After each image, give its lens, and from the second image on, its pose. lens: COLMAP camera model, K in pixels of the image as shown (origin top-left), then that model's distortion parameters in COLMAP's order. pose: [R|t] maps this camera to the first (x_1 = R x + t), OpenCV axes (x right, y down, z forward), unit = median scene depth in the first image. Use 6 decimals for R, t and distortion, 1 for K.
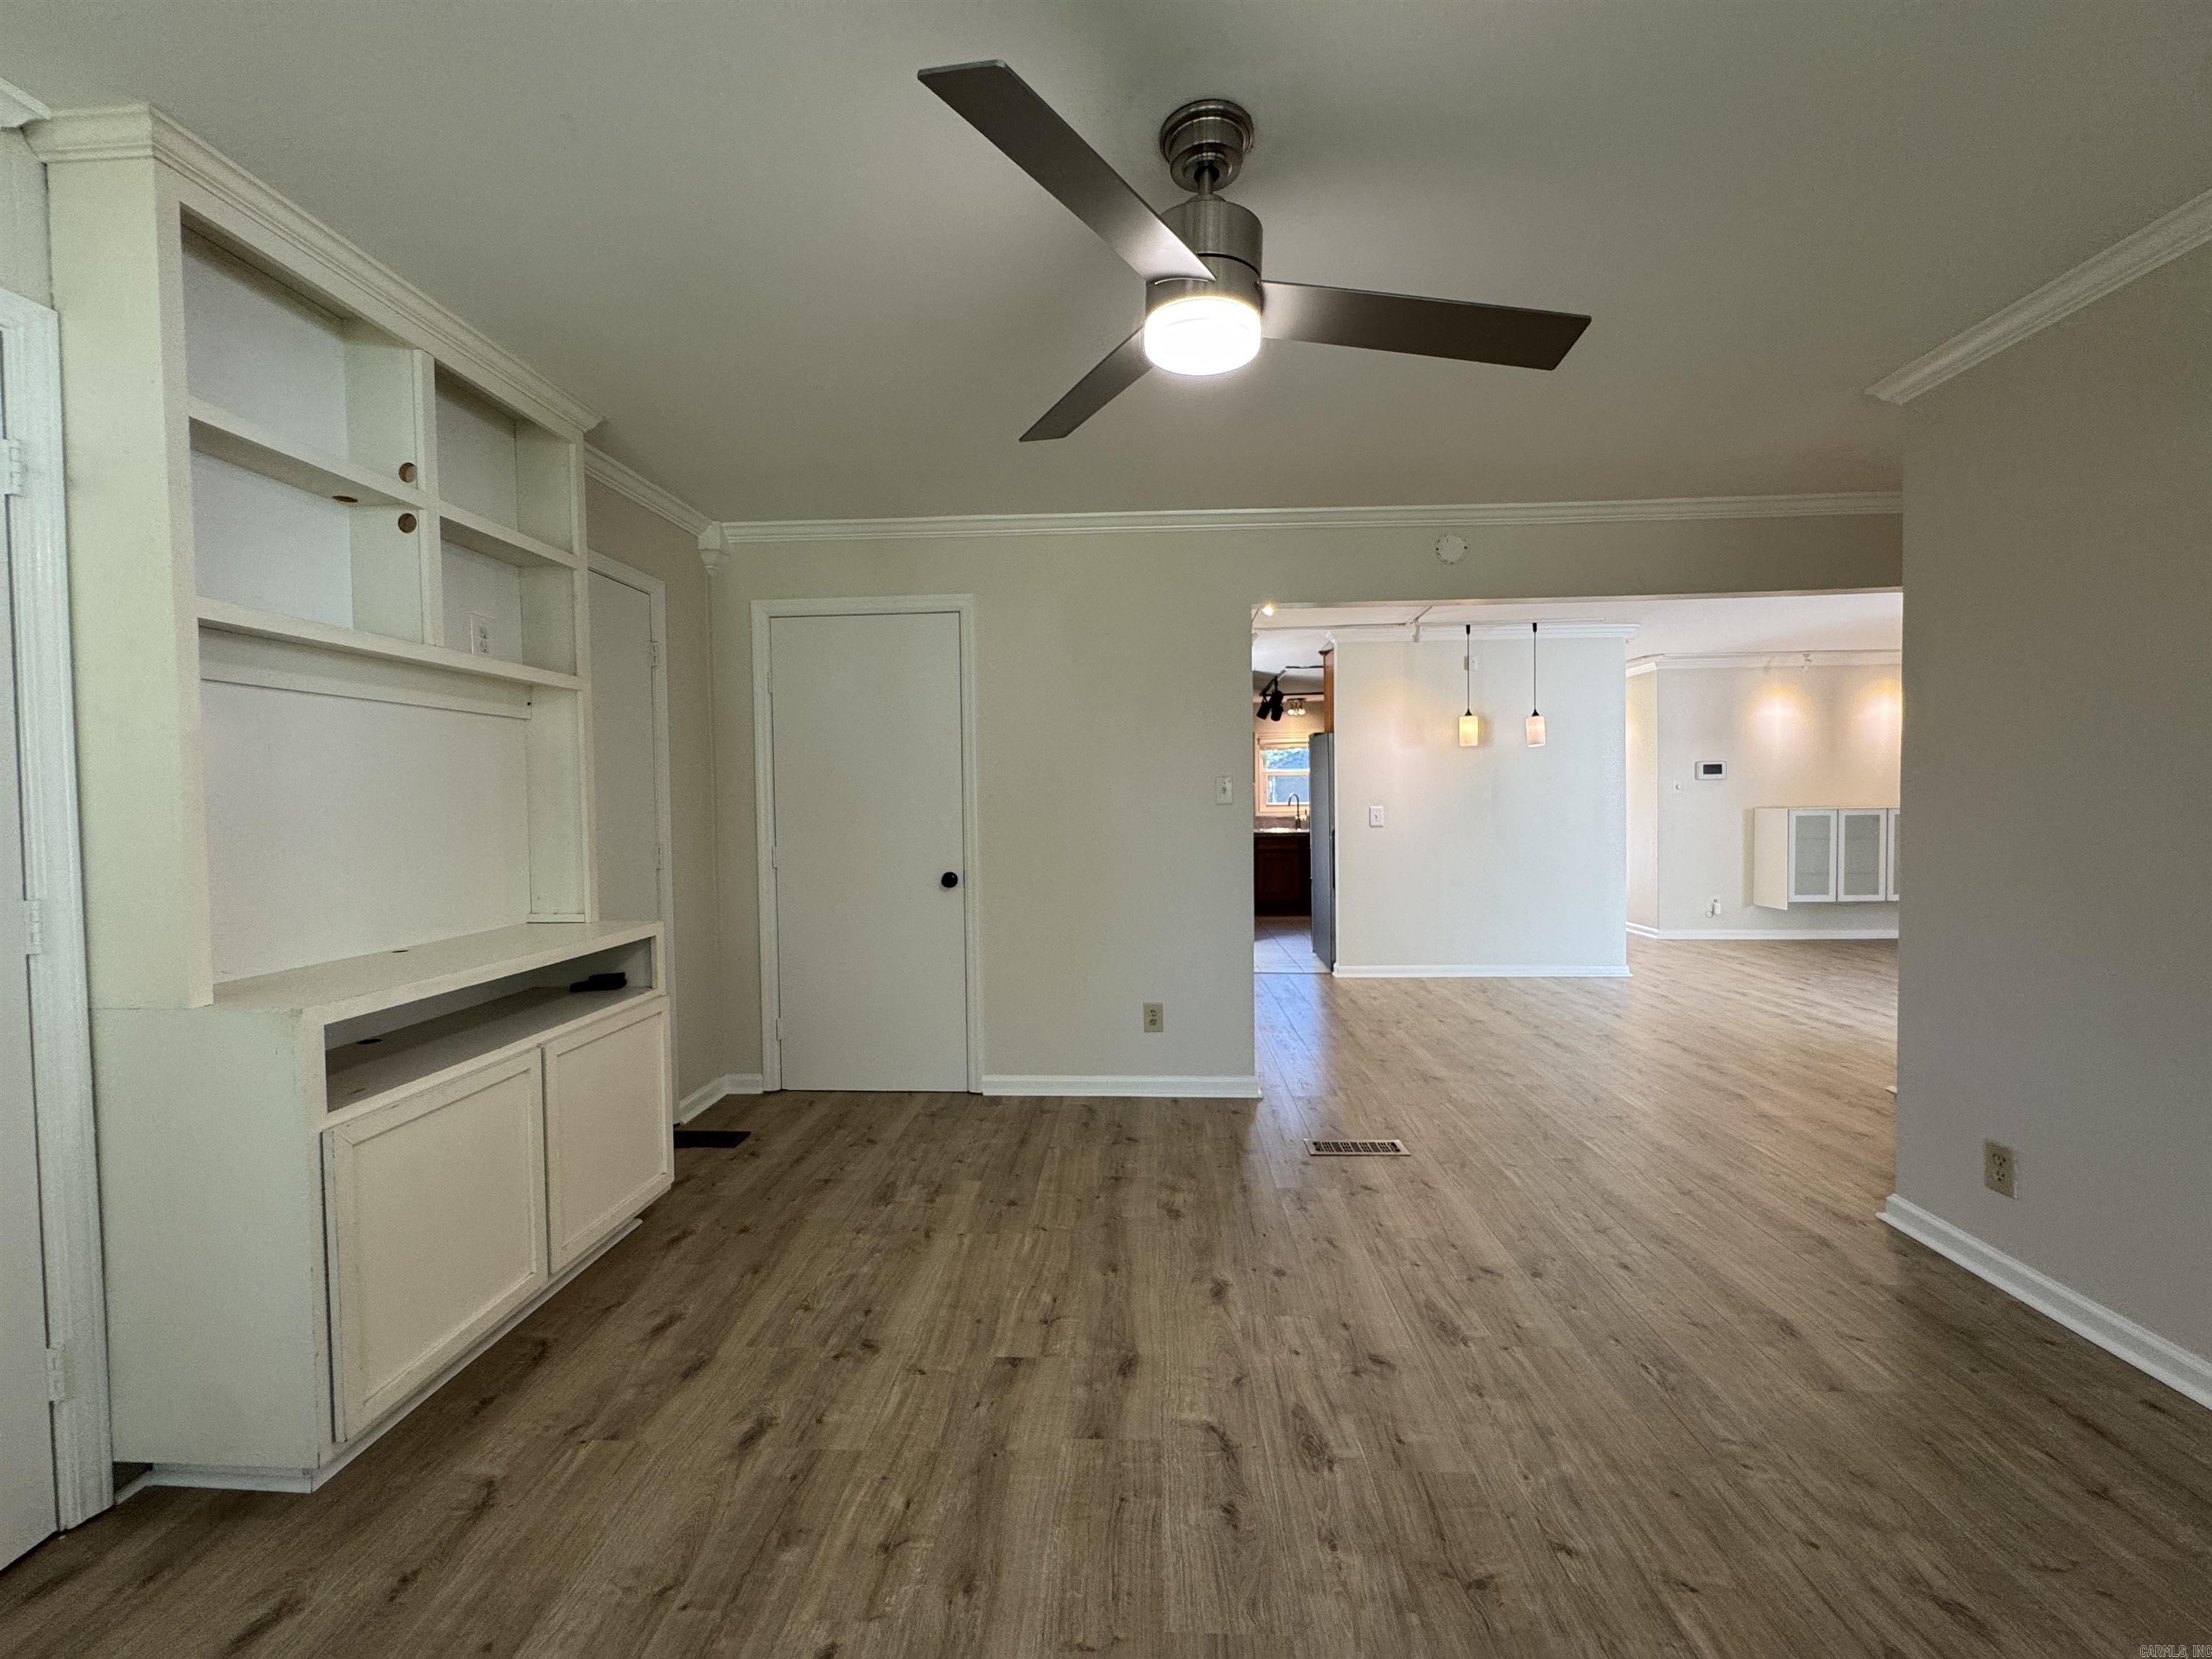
lens RADIAL K [[882.9, 0, 1115.2], [0, 882.9, 829.4], [0, 0, 1]] dist [-0.002948, 0.000756]
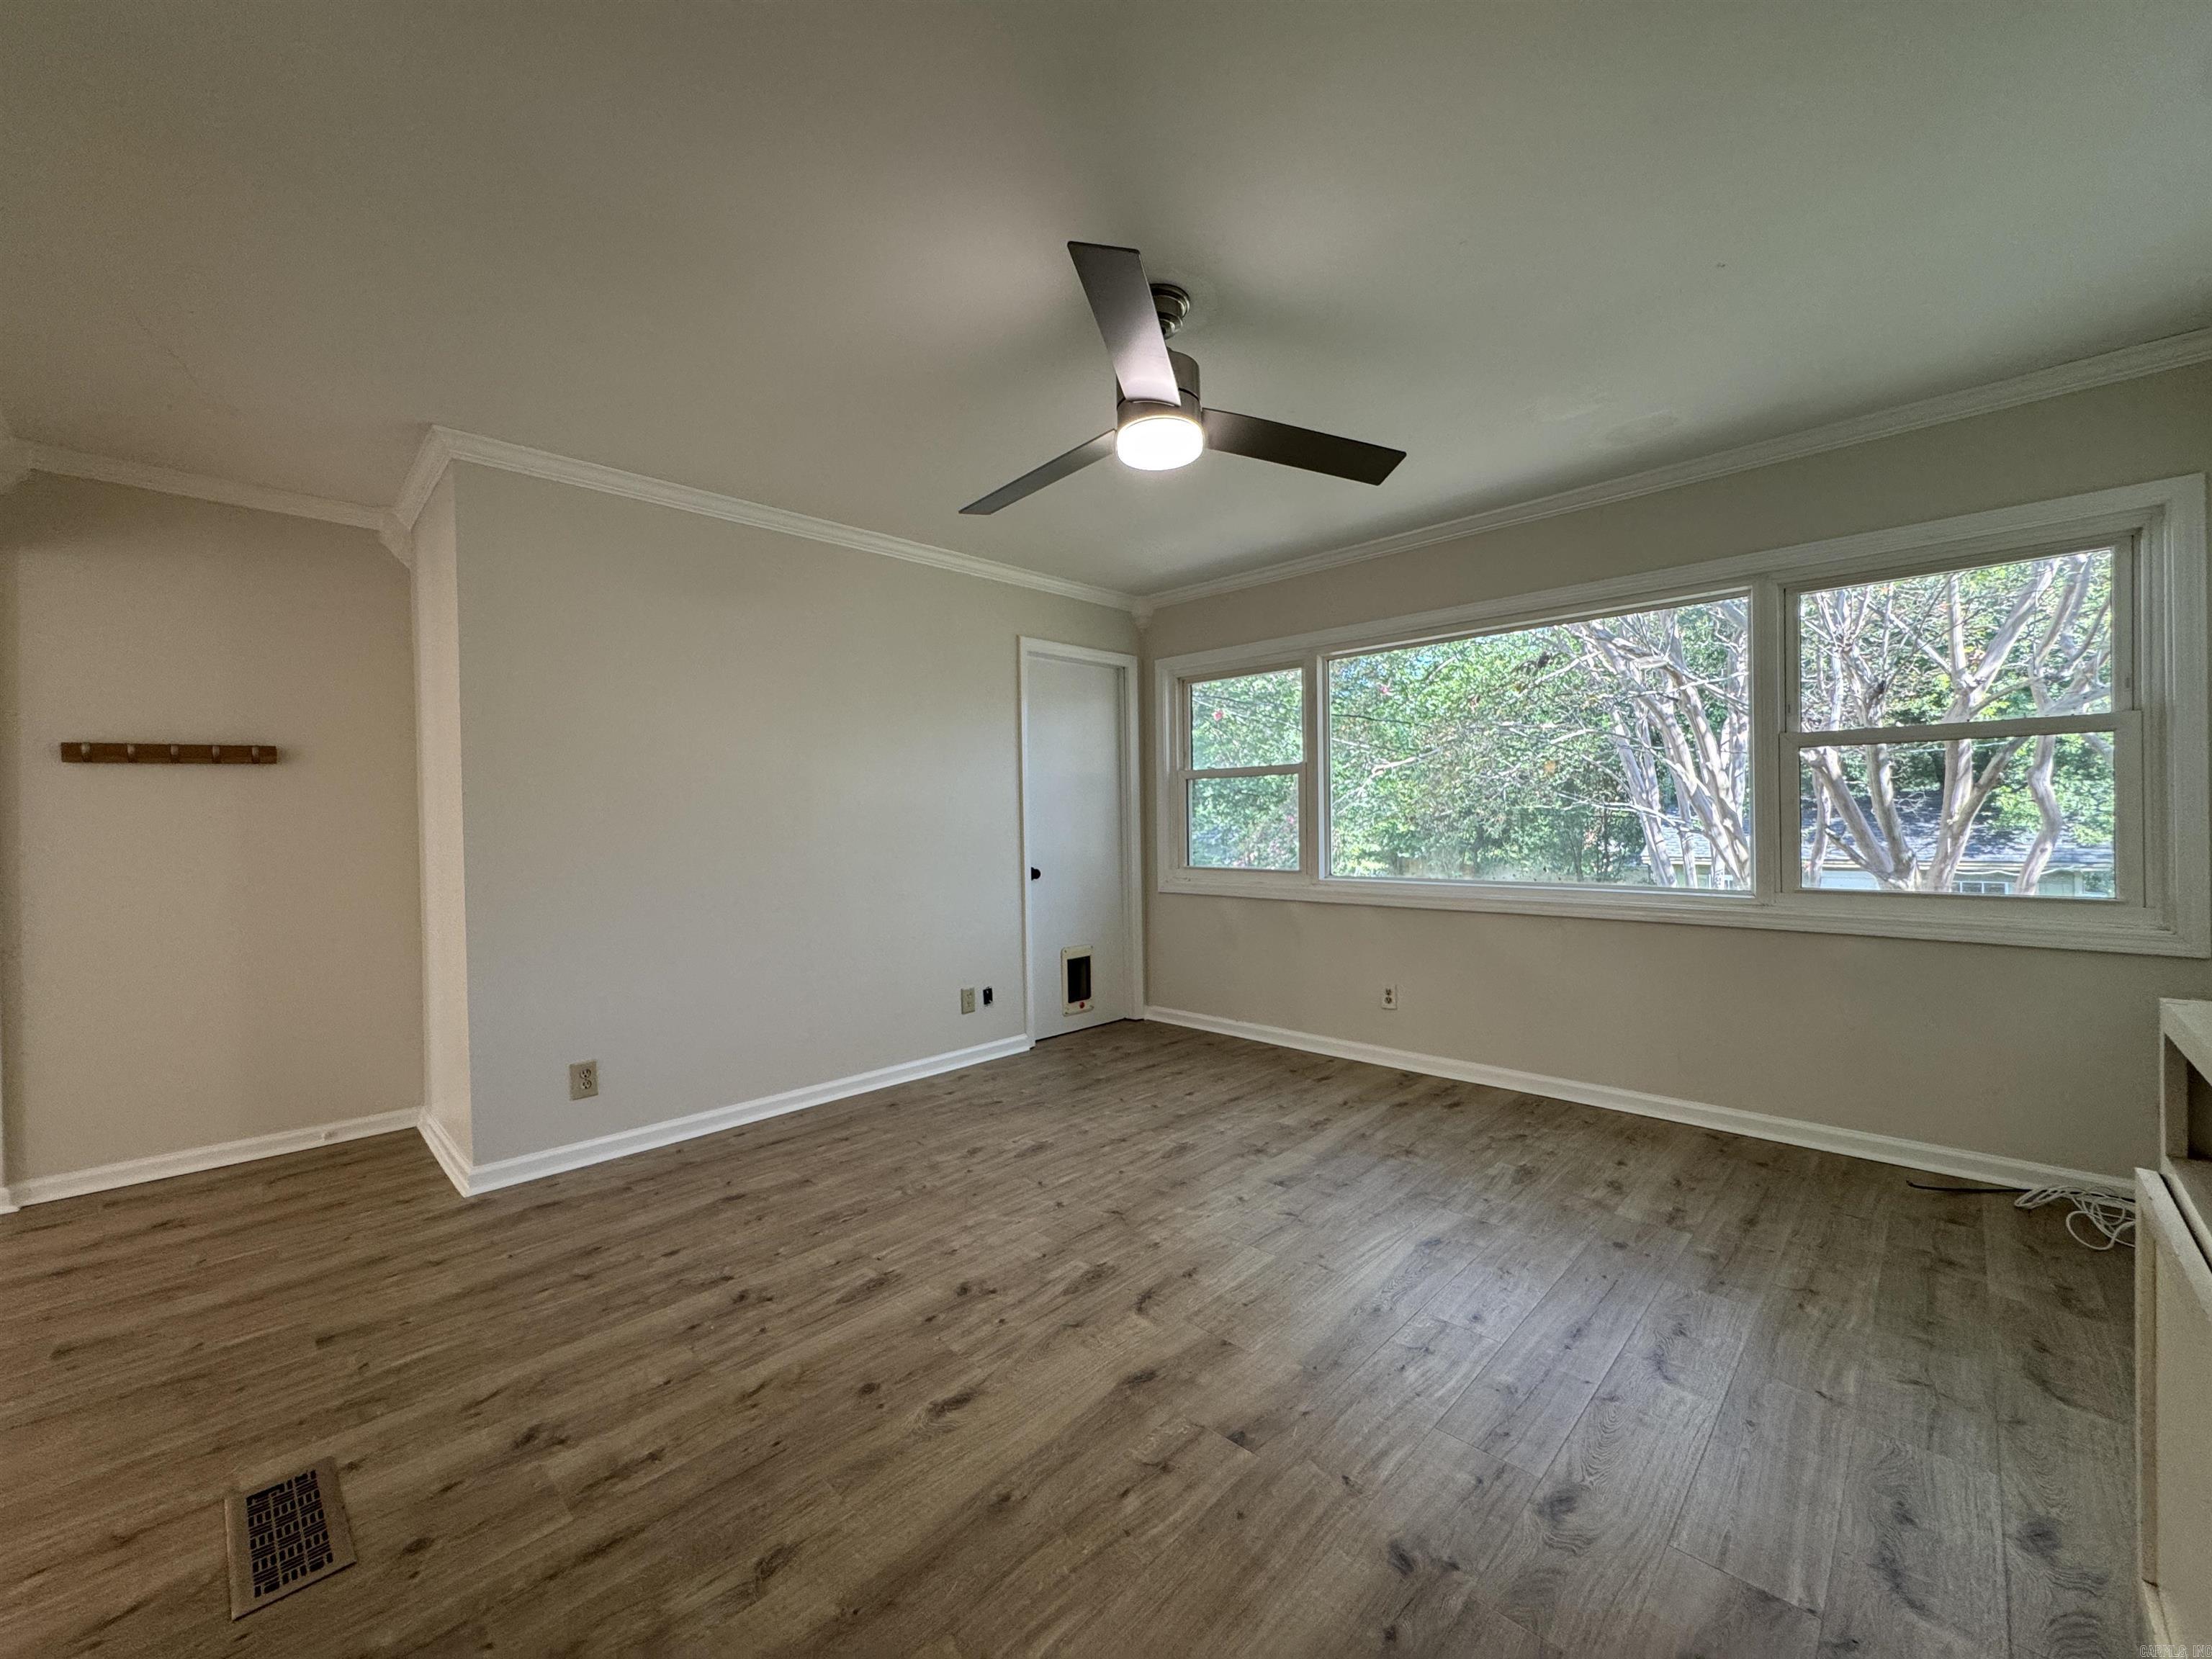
lens RADIAL K [[882.9, 0, 1120.7], [0, 882.9, 816.0], [0, 0, 1]] dist [-0.002948, 0.000756]
pose [[-0.754554, 0.027061, 0.655680, -0.443737], [0.047345, 0.998791, 0.013263, 0.001933], [-0.654528, 0.041051, -0.754922, 1.259892]]
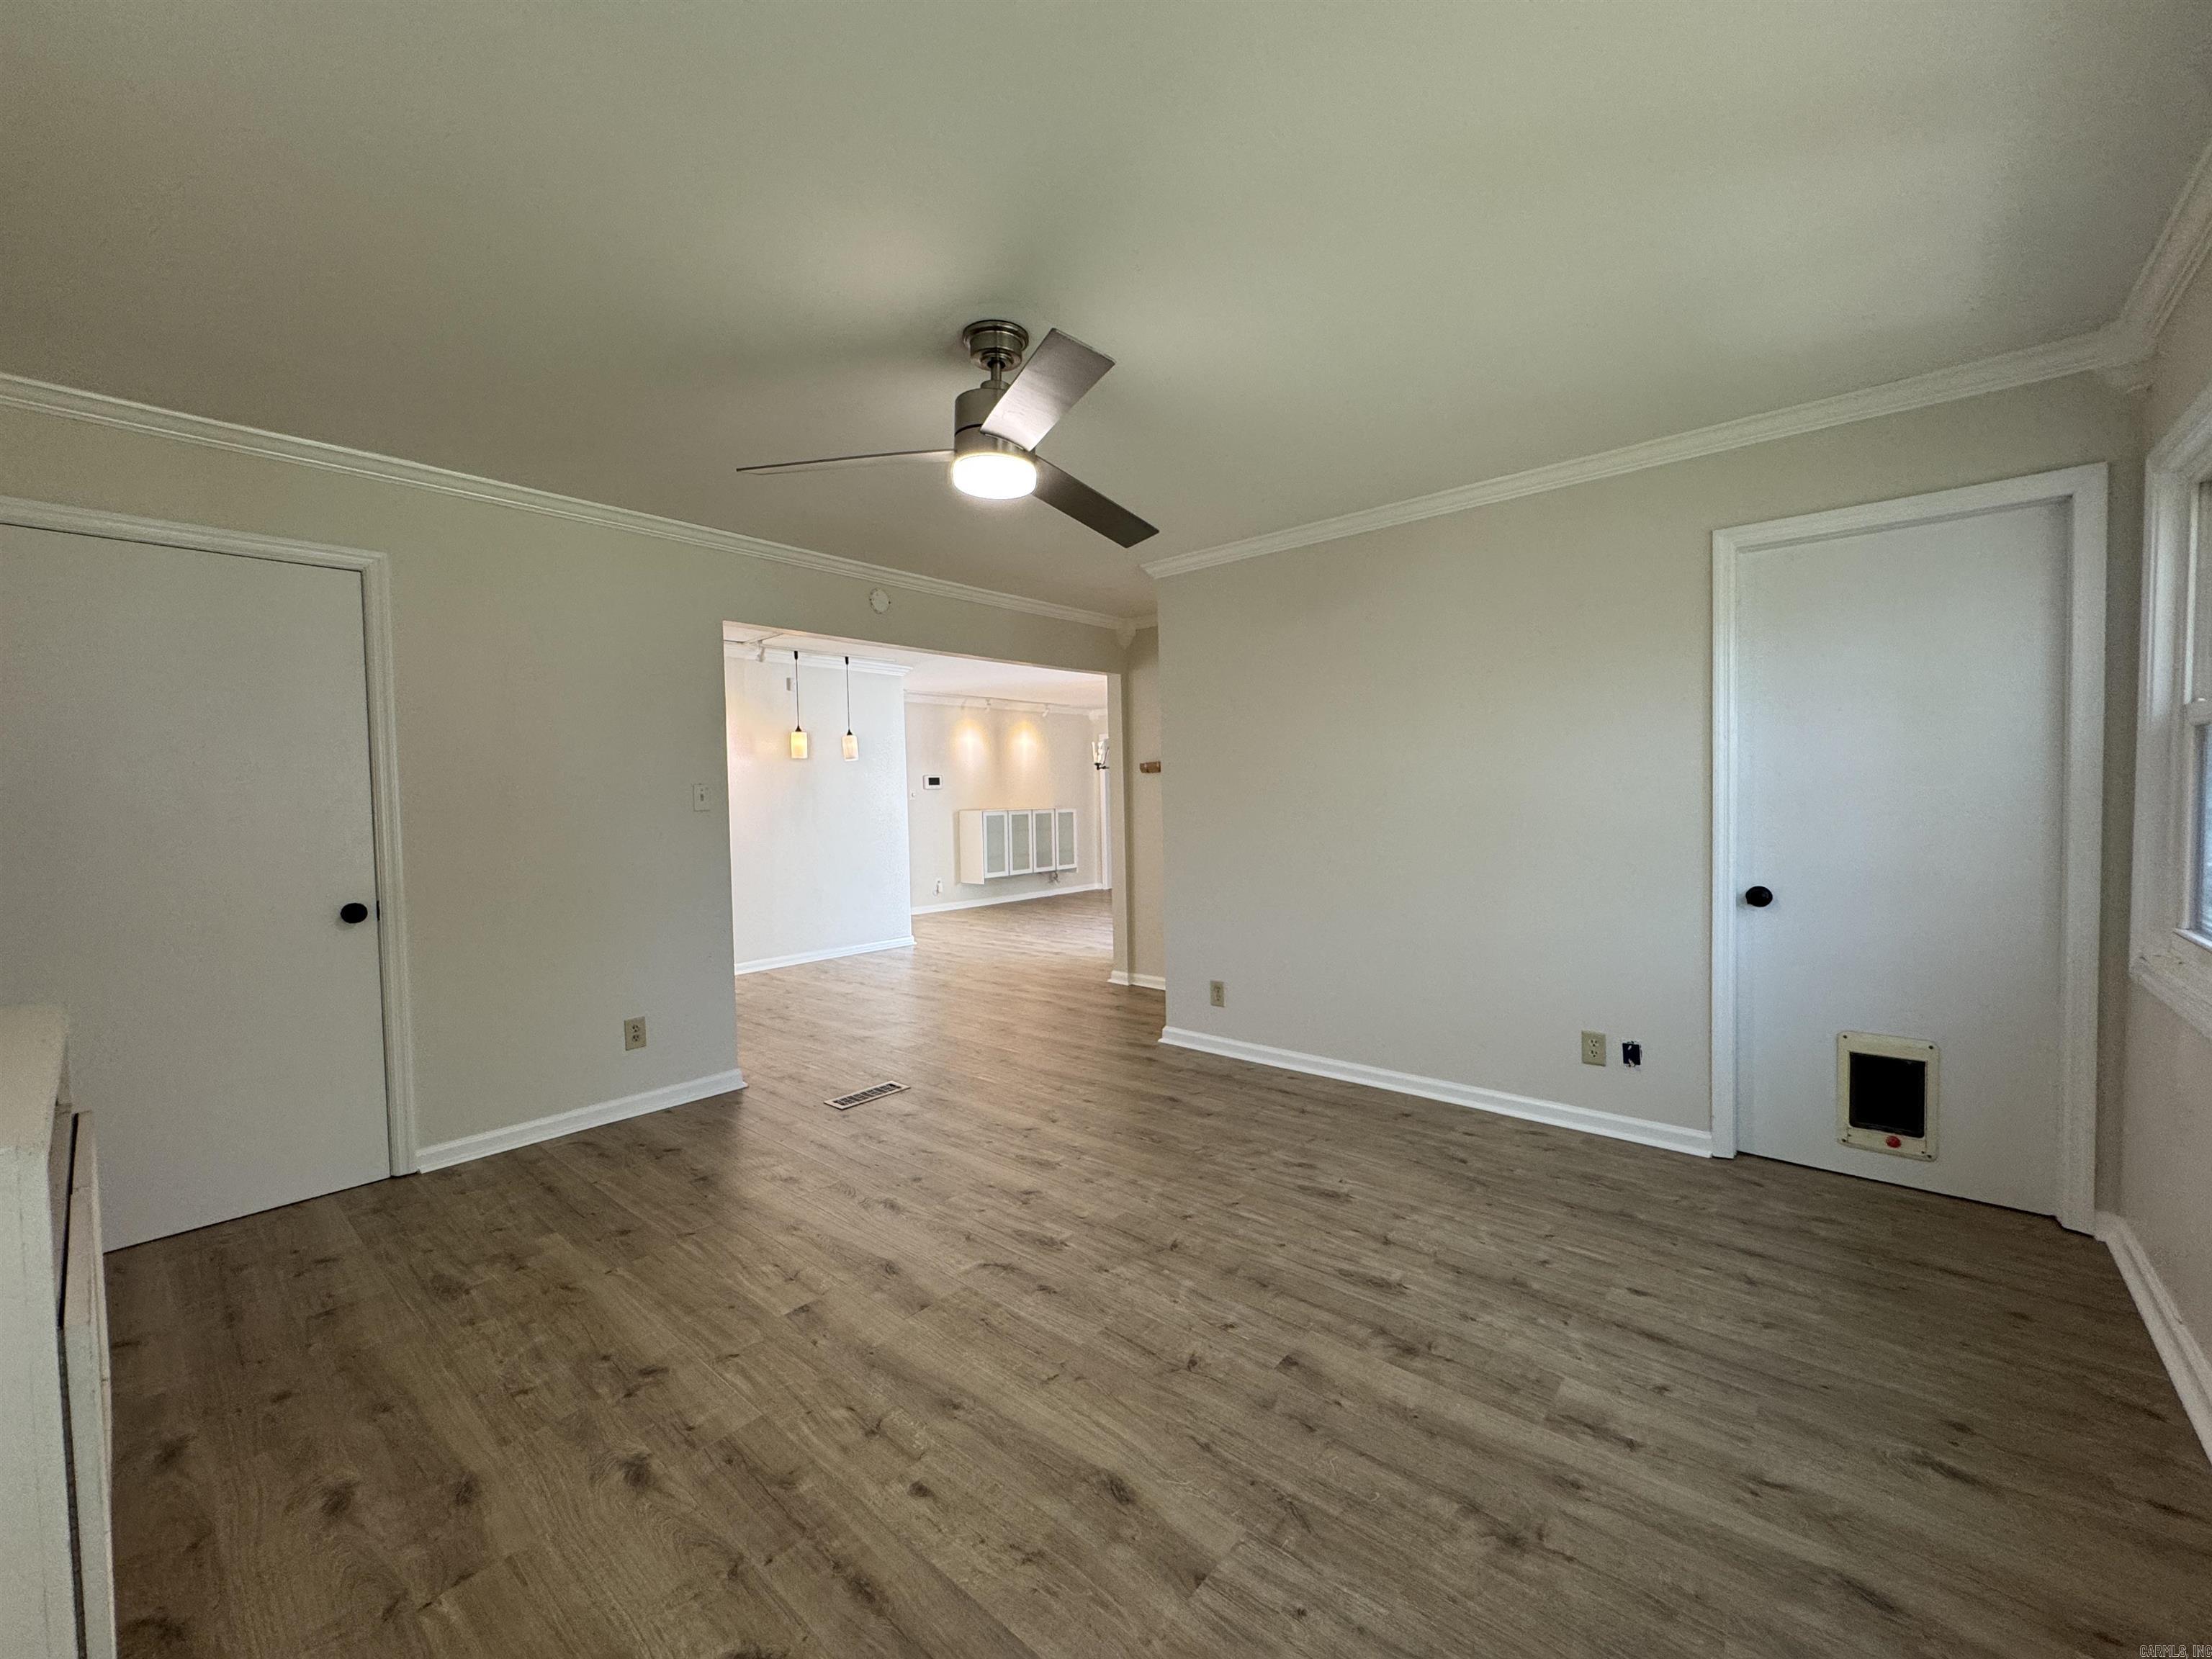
lens RADIAL K [[882.9, 0, 1100.9], [0, 882.9, 825.2], [0, 0, 1]] dist [-0.002948, 0.000756]
pose [[0.619264, -0.026513, 0.784735, -0.554733], [0.037994, 0.999271, 0.003779, 0.002876], [-0.784263, 0.027475, 0.619820, 0.000080]]
